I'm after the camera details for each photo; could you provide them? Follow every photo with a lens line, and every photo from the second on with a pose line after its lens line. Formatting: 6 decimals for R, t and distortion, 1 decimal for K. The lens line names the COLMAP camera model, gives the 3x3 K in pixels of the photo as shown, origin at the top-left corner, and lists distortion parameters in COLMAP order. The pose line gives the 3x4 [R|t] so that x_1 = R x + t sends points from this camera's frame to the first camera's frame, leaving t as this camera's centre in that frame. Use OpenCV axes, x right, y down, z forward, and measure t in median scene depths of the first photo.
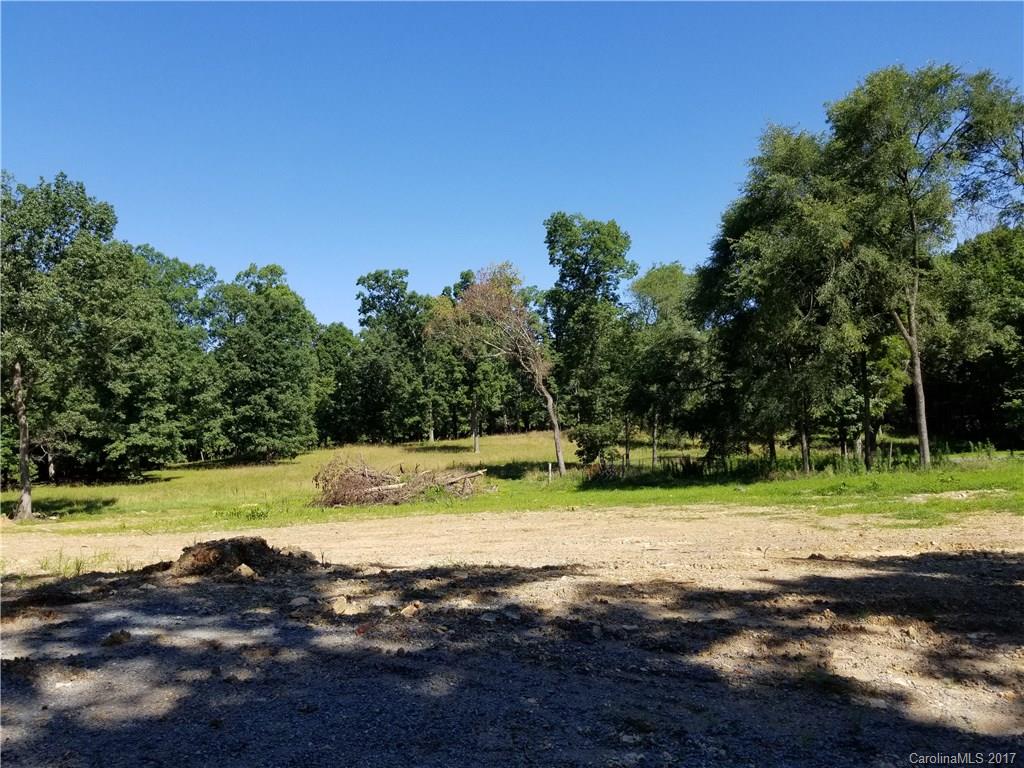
lens RADIAL K [[784.9, 0, 491.1], [0, 784.9, 375.7], [0, 0, 1]] dist [0.064913, -0.135784]
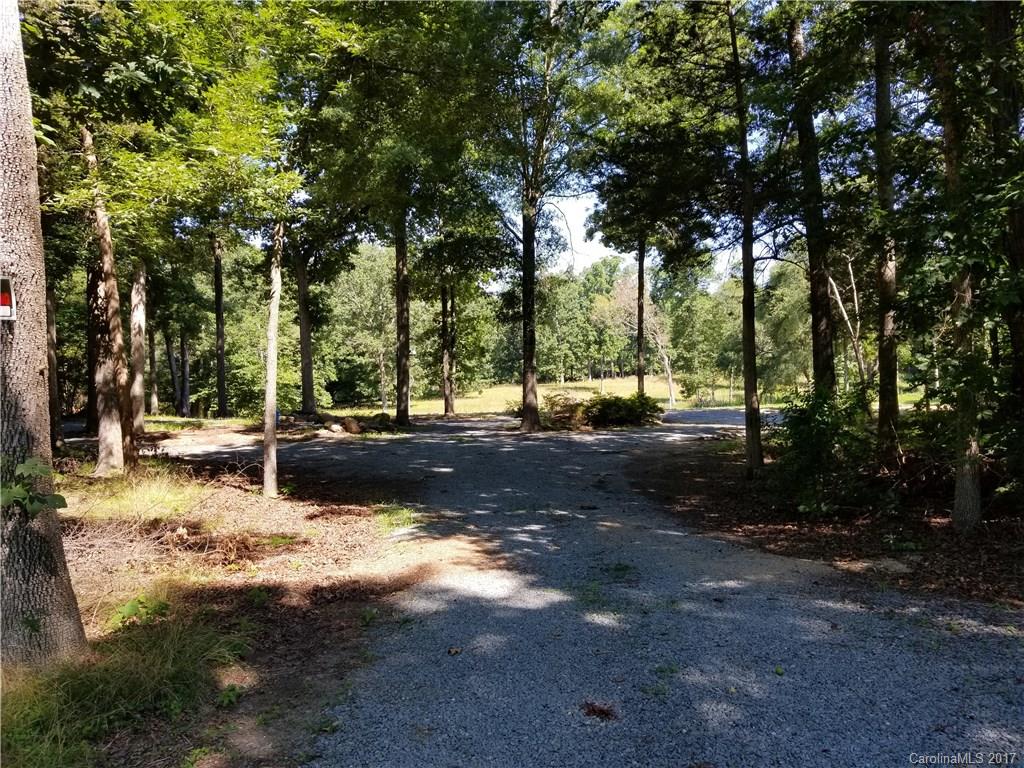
lens RADIAL K [[785.9, 0, 493.5], [0, 785.9, 381.6], [0, 0, 1]] dist [0.064292, -0.124464]
pose [[0.996253, 0.006177, -0.086269, -0.176983], [0.000937, 0.996618, 0.082175, -0.072951], [0.086484, -0.081948, 0.992877, -0.835098]]
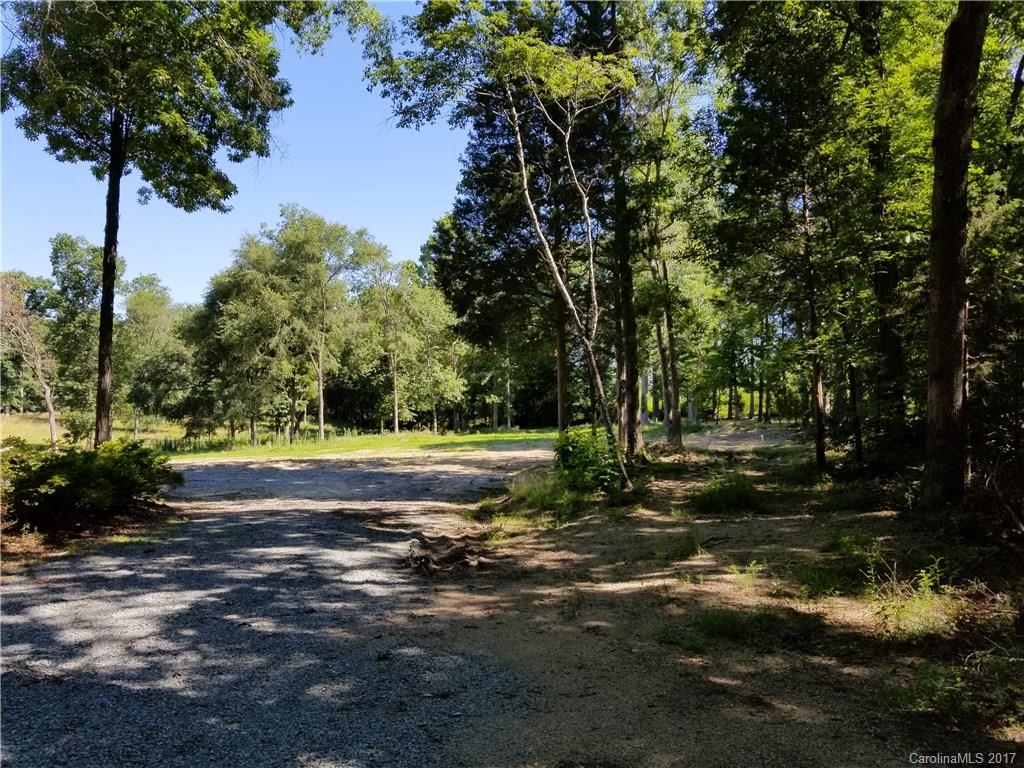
lens RADIAL K [[784.9, 0, 491.1], [0, 784.9, 375.7], [0, 0, 1]] dist [0.064913, -0.135784]
pose [[0.776716, 0.051554, 0.627738, -0.196083], [-0.062959, 0.998008, -0.004062, -0.036636], [-0.626697, -0.036366, 0.778414, -0.439651]]
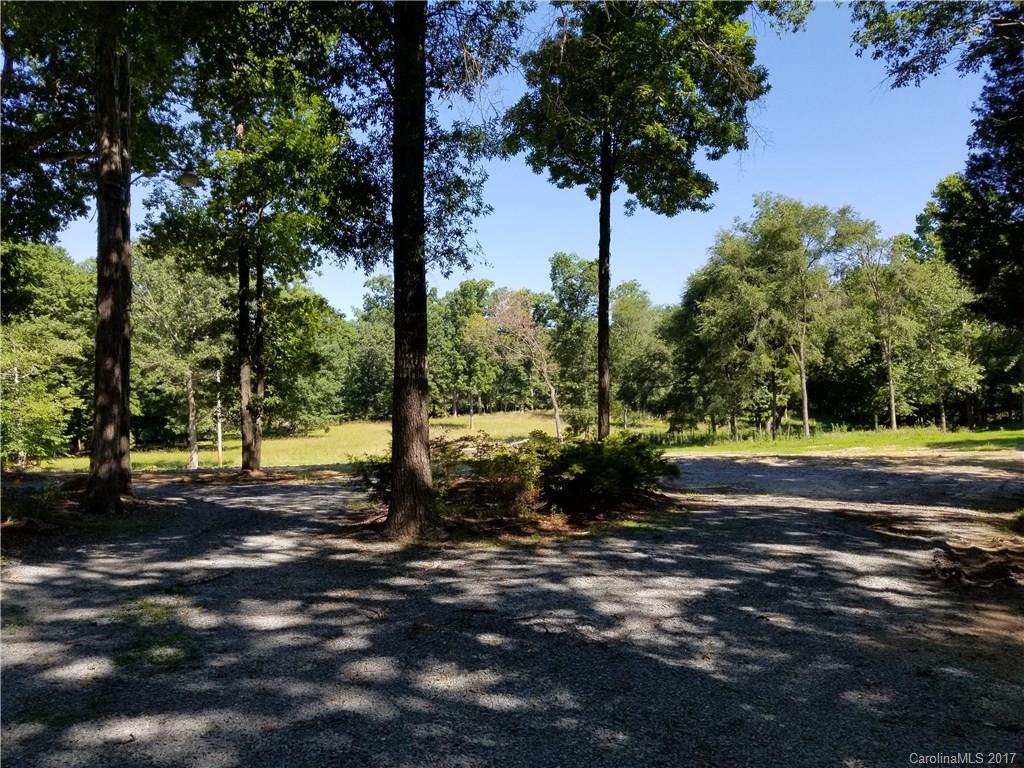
lens RADIAL K [[785.9, 0, 493.5], [0, 785.9, 381.6], [0, 0, 1]] dist [0.064292, -0.124464]
pose [[0.995248, 0.013959, 0.096364, -0.200335], [-0.017253, 0.999292, 0.033436, -0.036397], [-0.095829, -0.034939, 0.994784, -0.438990]]
